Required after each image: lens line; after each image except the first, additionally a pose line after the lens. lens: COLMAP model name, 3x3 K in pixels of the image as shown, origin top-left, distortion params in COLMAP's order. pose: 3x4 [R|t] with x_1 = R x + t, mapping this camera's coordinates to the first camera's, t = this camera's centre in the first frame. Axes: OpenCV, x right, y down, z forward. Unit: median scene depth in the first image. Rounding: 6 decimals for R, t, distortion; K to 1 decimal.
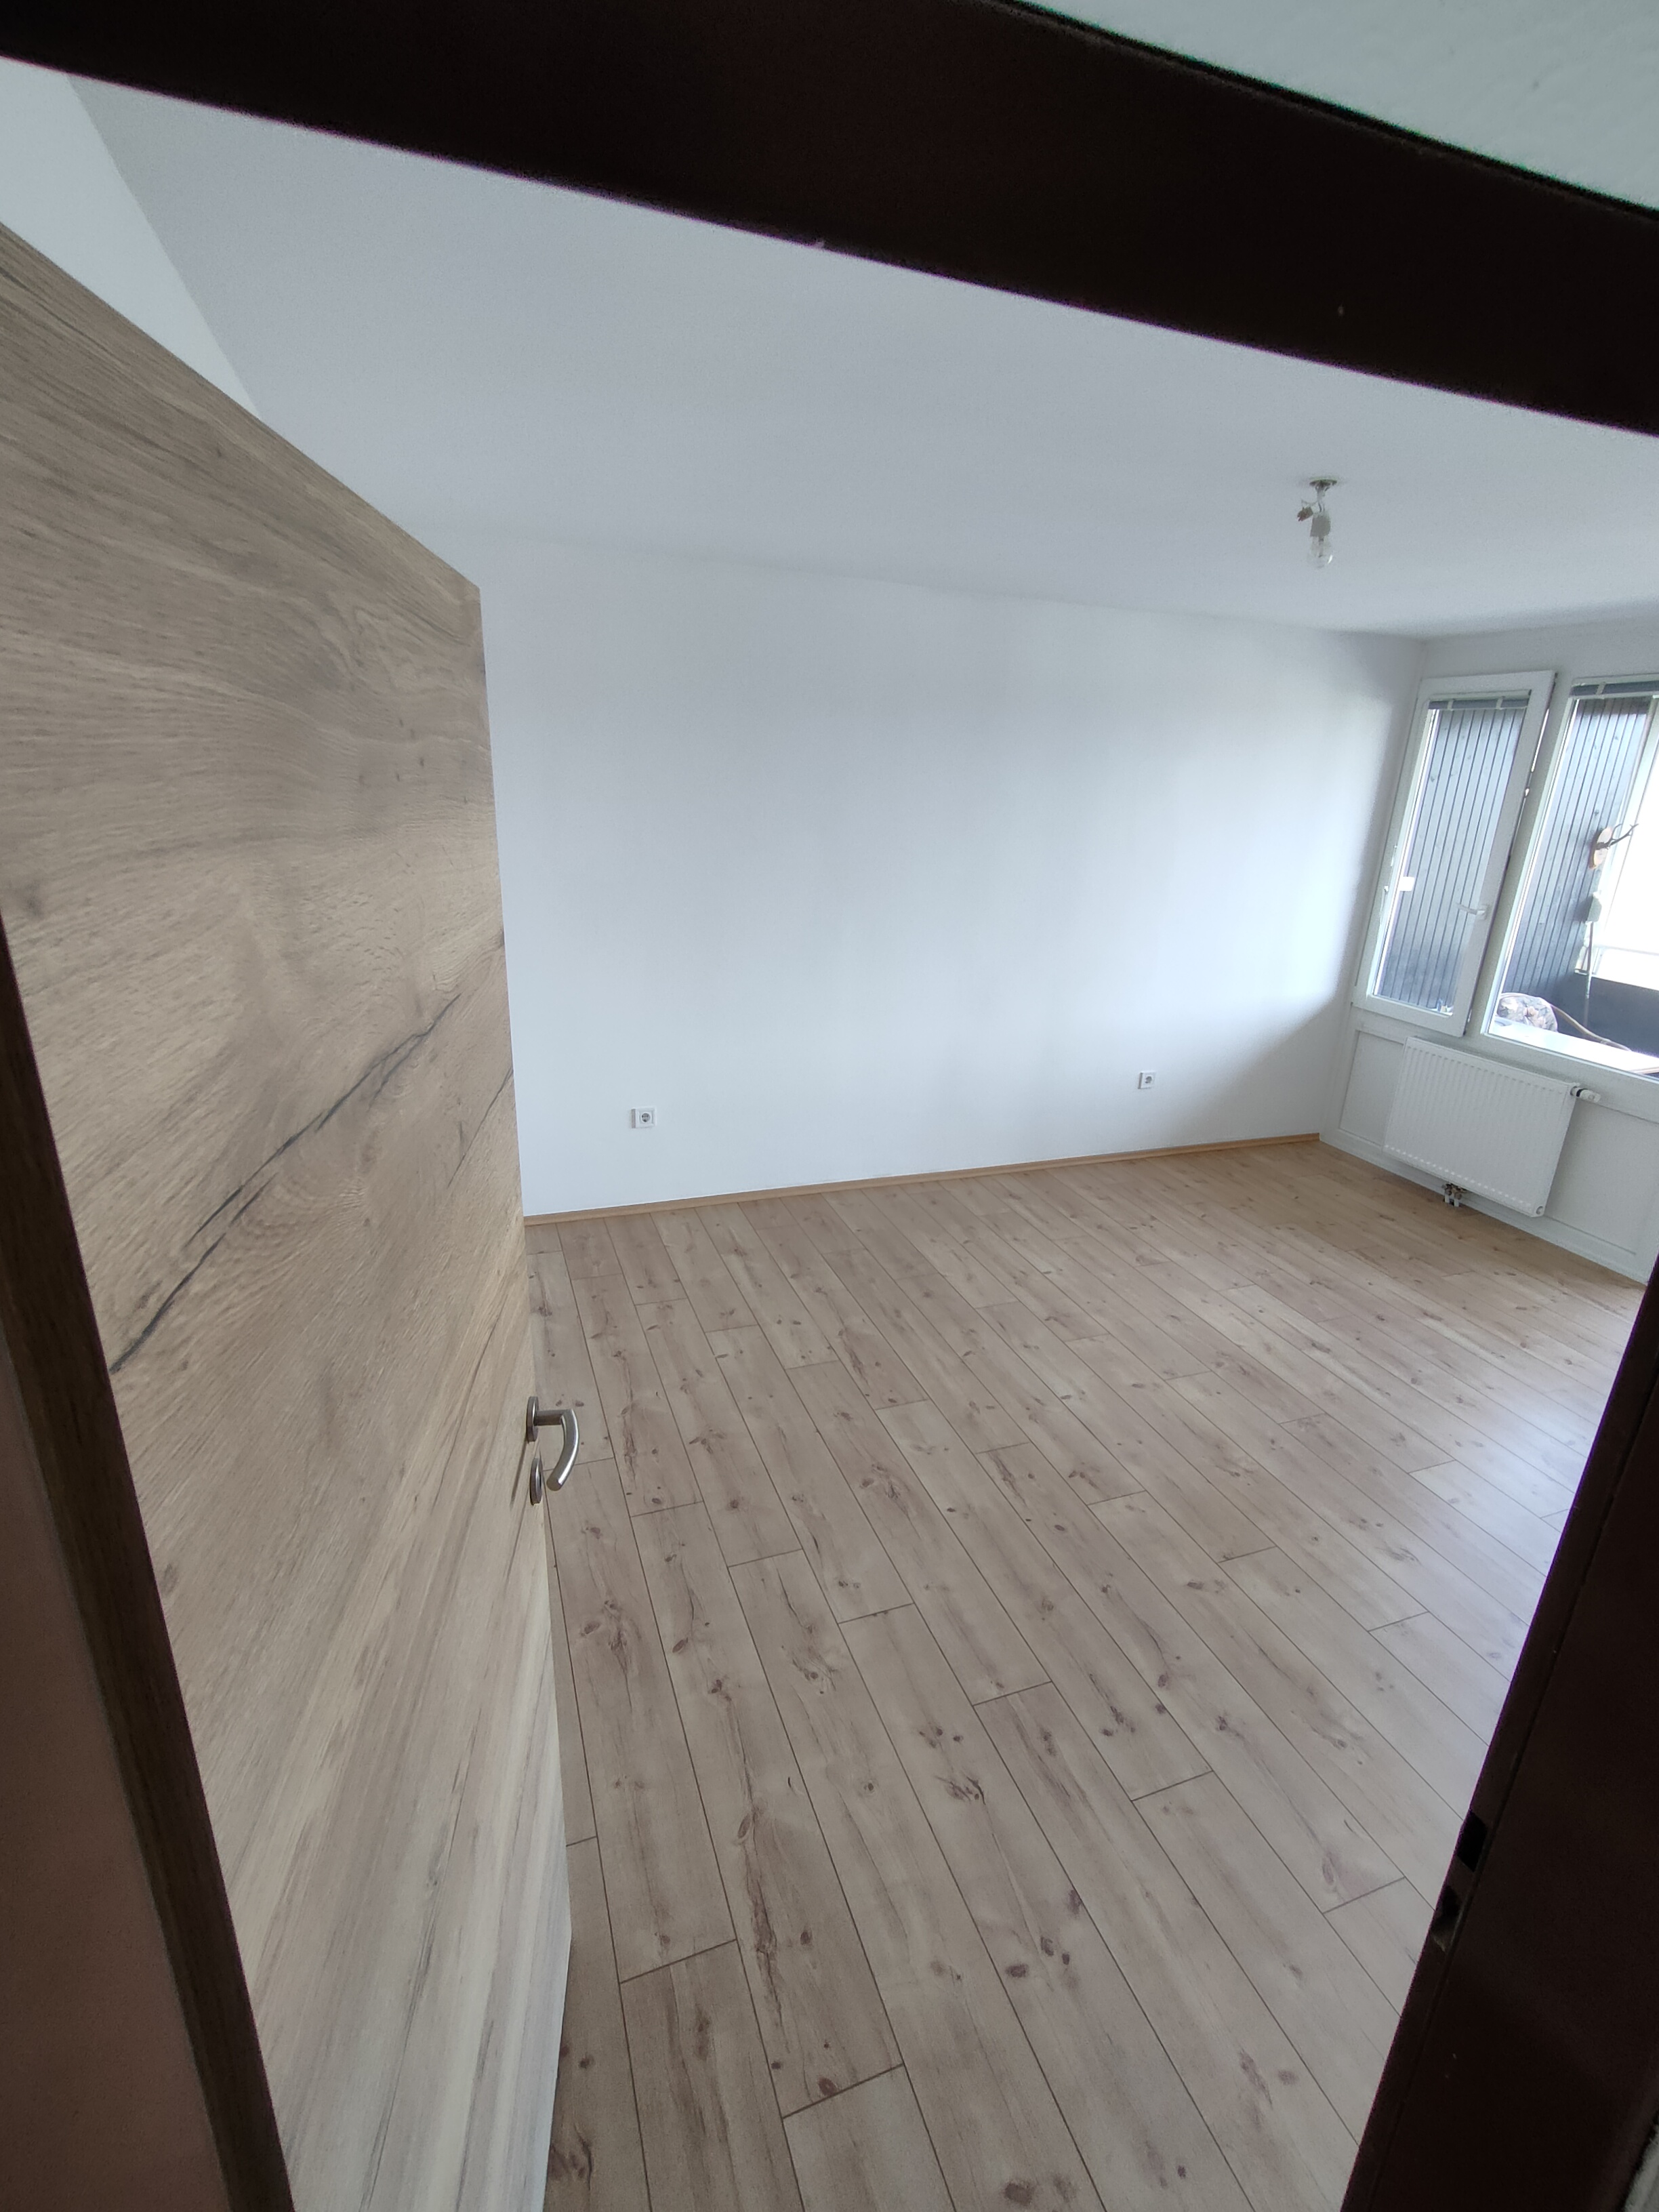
lens RADIAL K [[1015.7, 0, 830.3], [0, 1015.7, 1102.3], [0, 0, 1]] dist [0.001218, 0.000082]
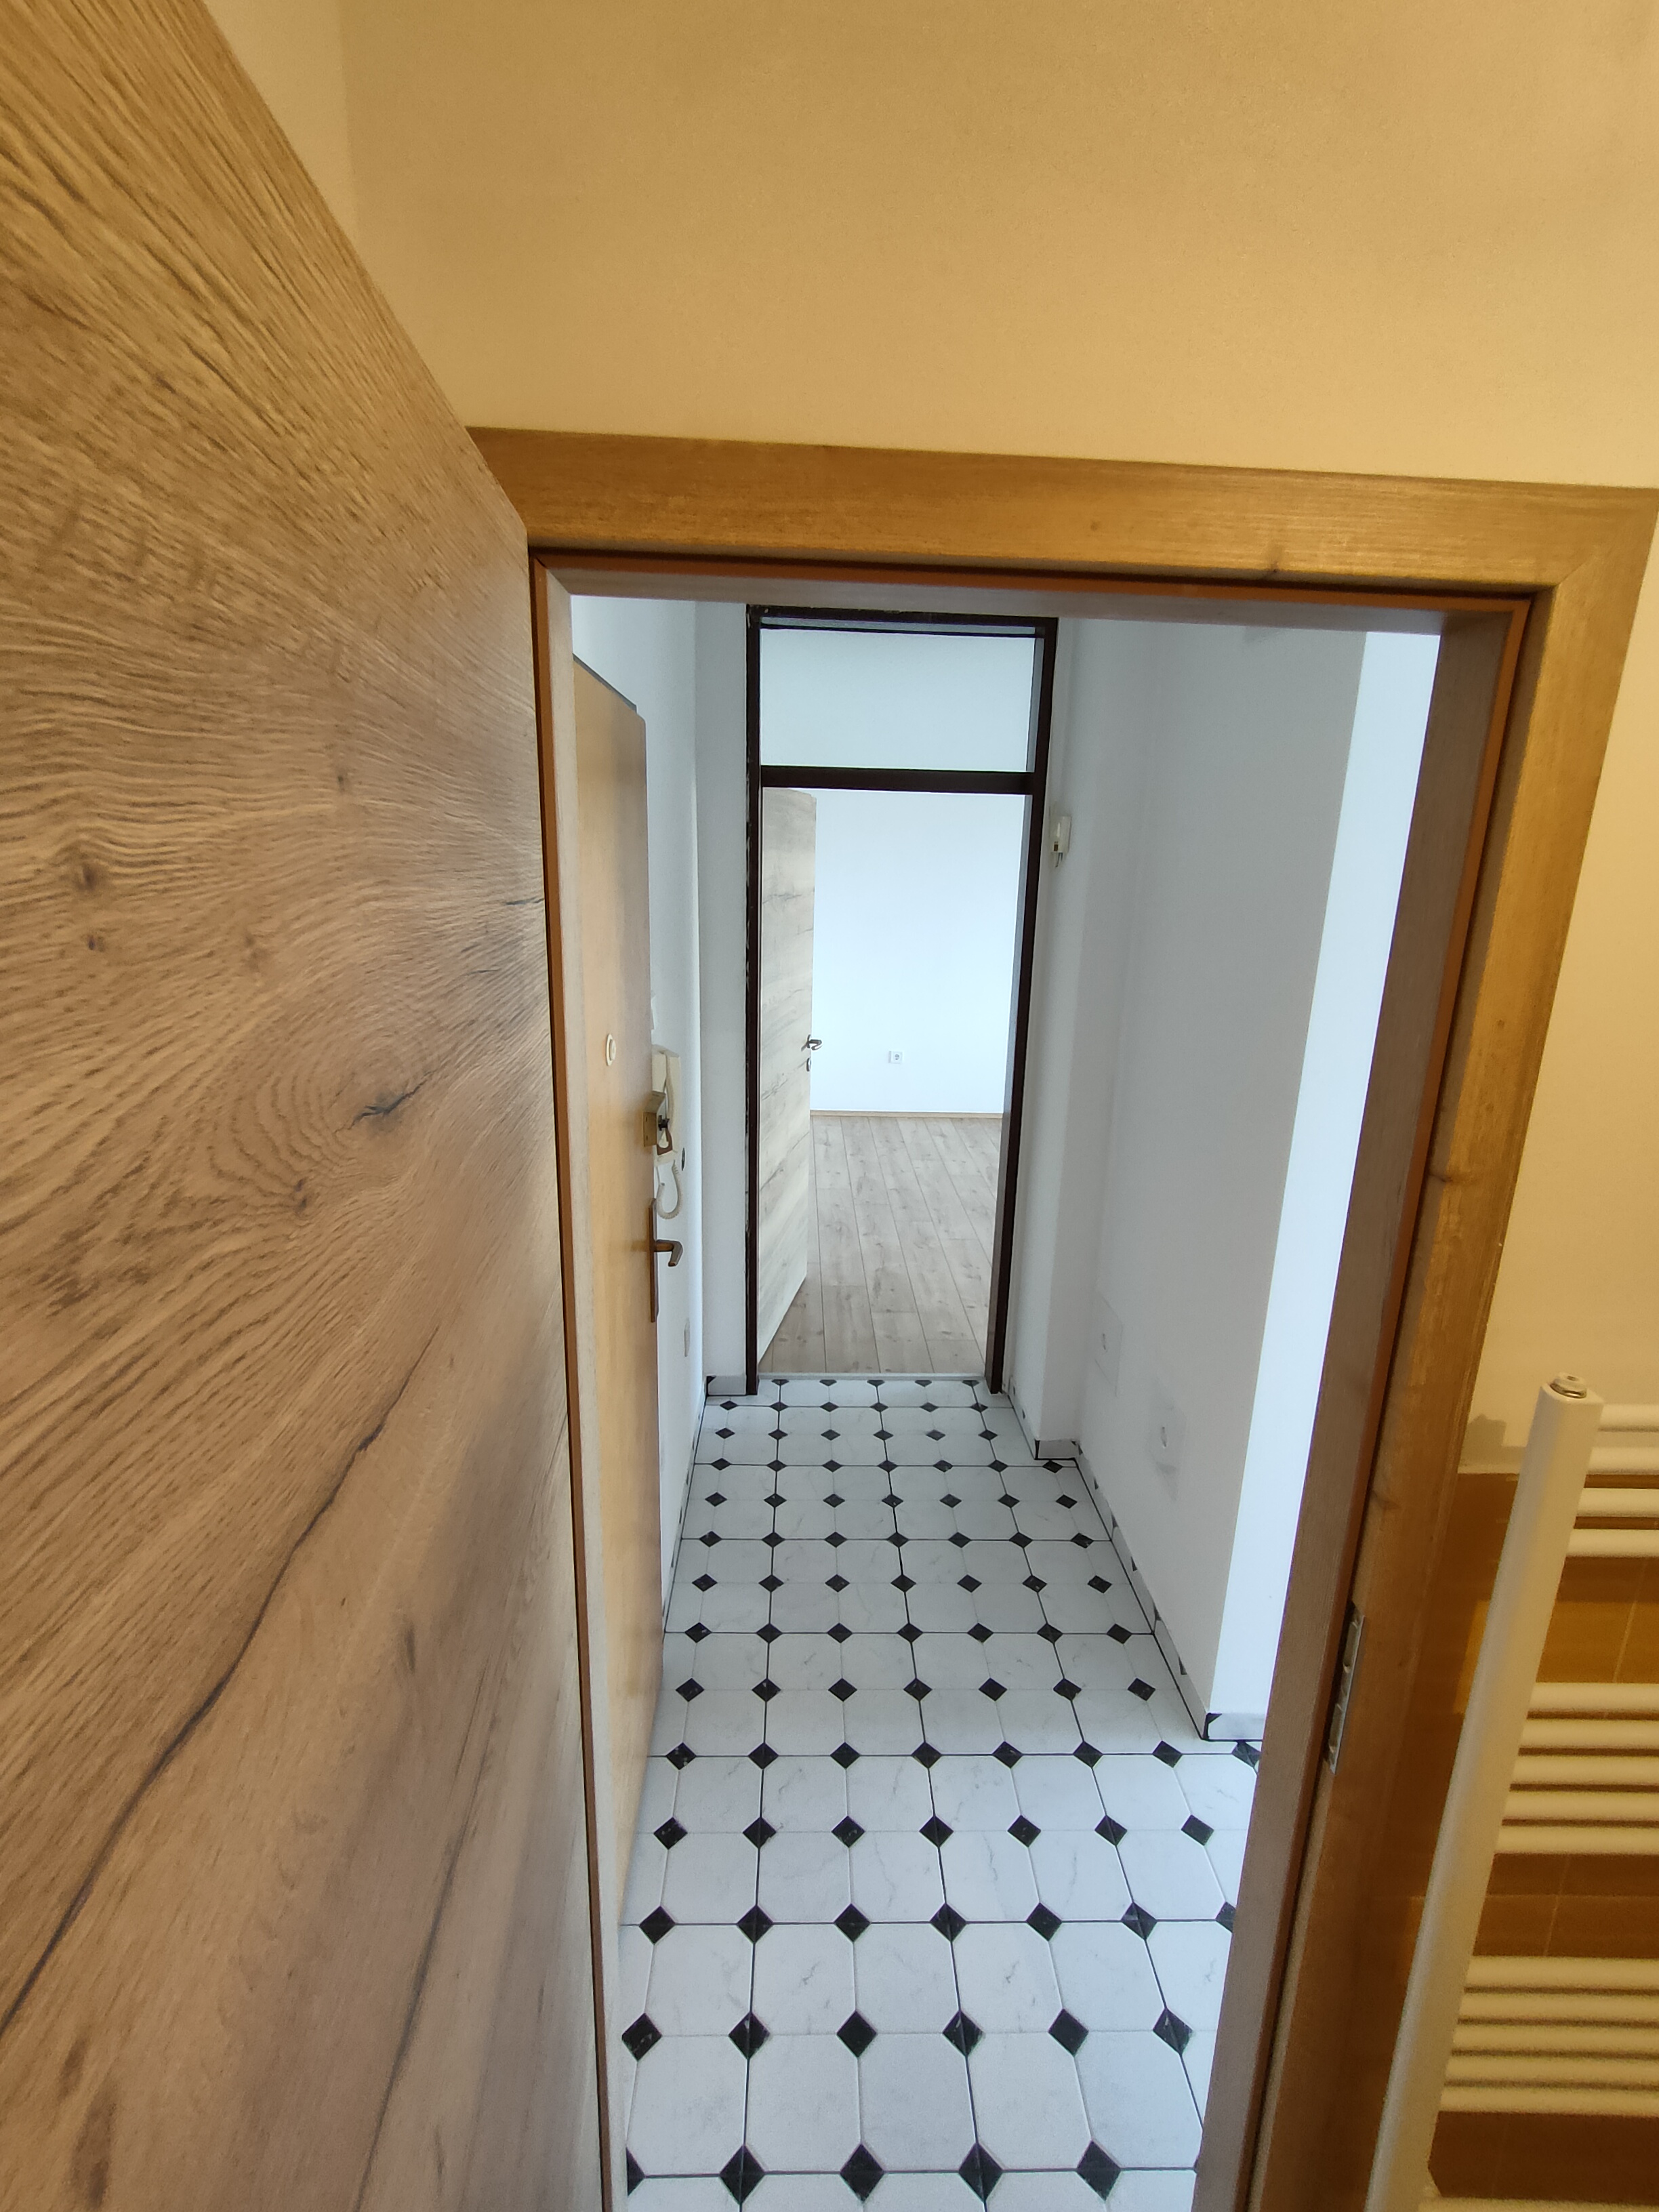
lens RADIAL K [[1015.7, 0, 823.4], [0, 1015.7, 1104.3], [0, 0, 1]] dist [0.001218, 0.000082]
pose [[0.946847, 0.067714, -0.314477, 0.291914], [-0.094375, 0.993050, -0.070321, 0.276815], [0.307530, 0.096262, 0.946657, -0.760808]]
